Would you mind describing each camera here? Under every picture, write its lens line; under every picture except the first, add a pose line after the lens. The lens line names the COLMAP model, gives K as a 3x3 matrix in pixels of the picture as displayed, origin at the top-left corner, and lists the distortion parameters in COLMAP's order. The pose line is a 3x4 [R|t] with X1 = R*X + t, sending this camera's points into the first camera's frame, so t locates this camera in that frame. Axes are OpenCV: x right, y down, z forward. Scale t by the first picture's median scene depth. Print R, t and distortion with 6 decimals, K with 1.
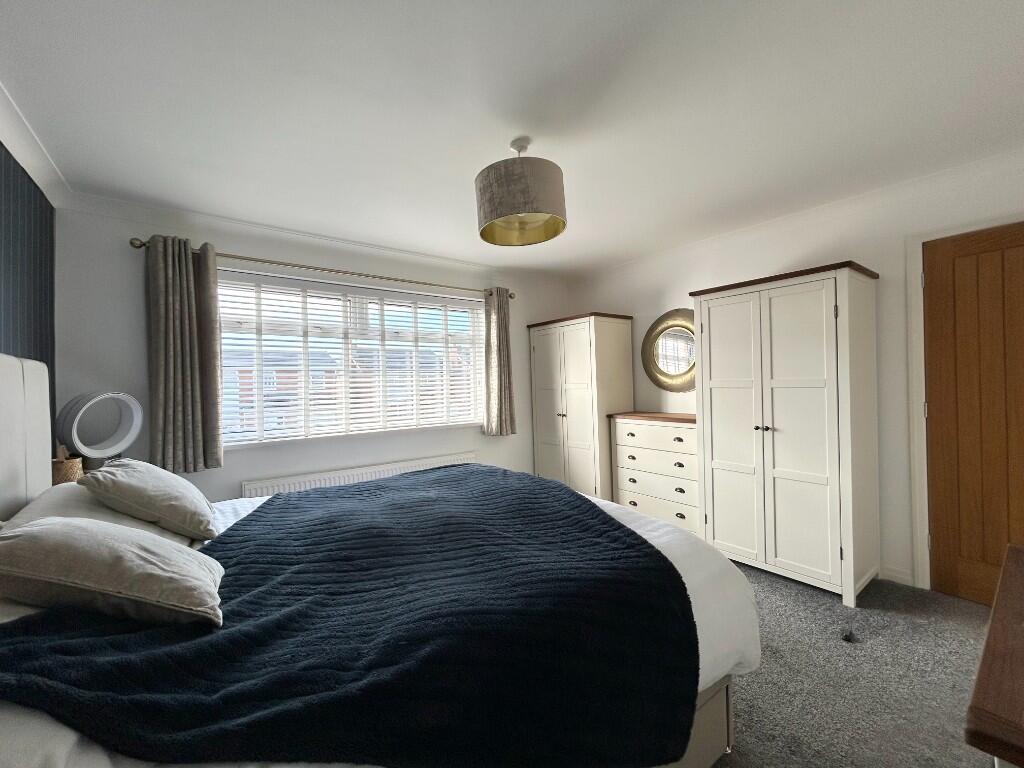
lens RADIAL K [[411.6, 0, 506.0], [0, 411.6, 383.7], [0, 0, 1]] dist [-0.000256, 0.000378]
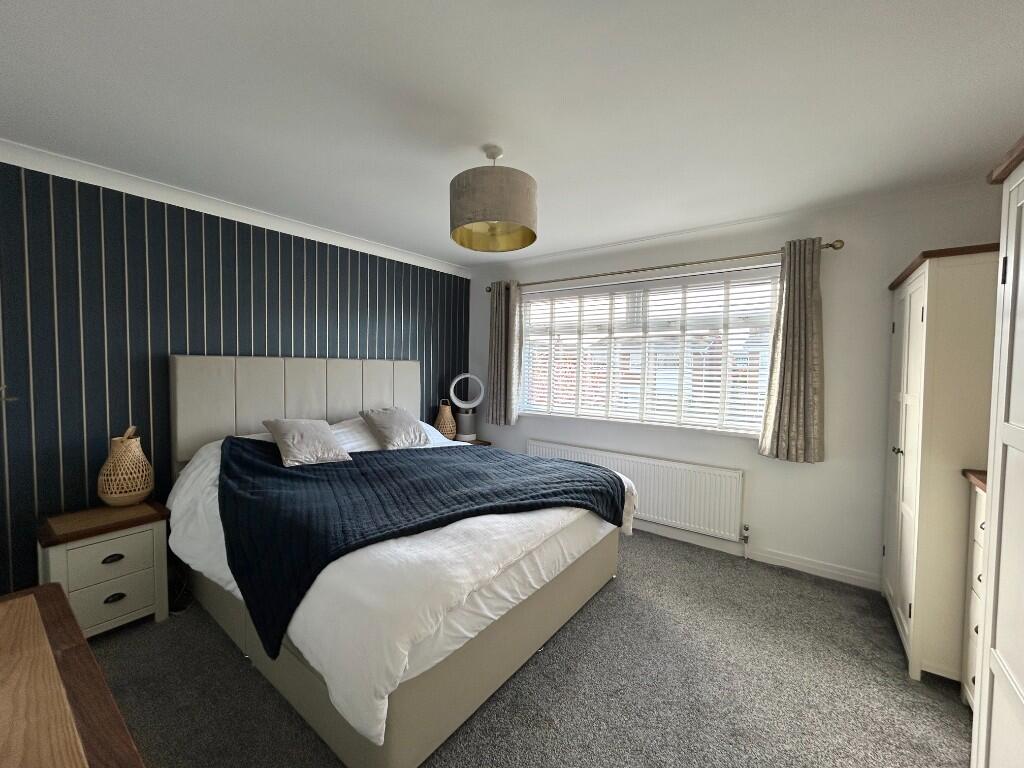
lens RADIAL K [[409.2, 0, 506.9], [0, 409.2, 385.5], [0, 0, 1]] dist [-0.000632, -0.000462]
pose [[0.275239, 0.054109, -0.959852, 0.566874], [-0.037104, 0.998269, 0.045635, -0.009916], [0.960660, 0.023054, 0.276770, 0.419965]]
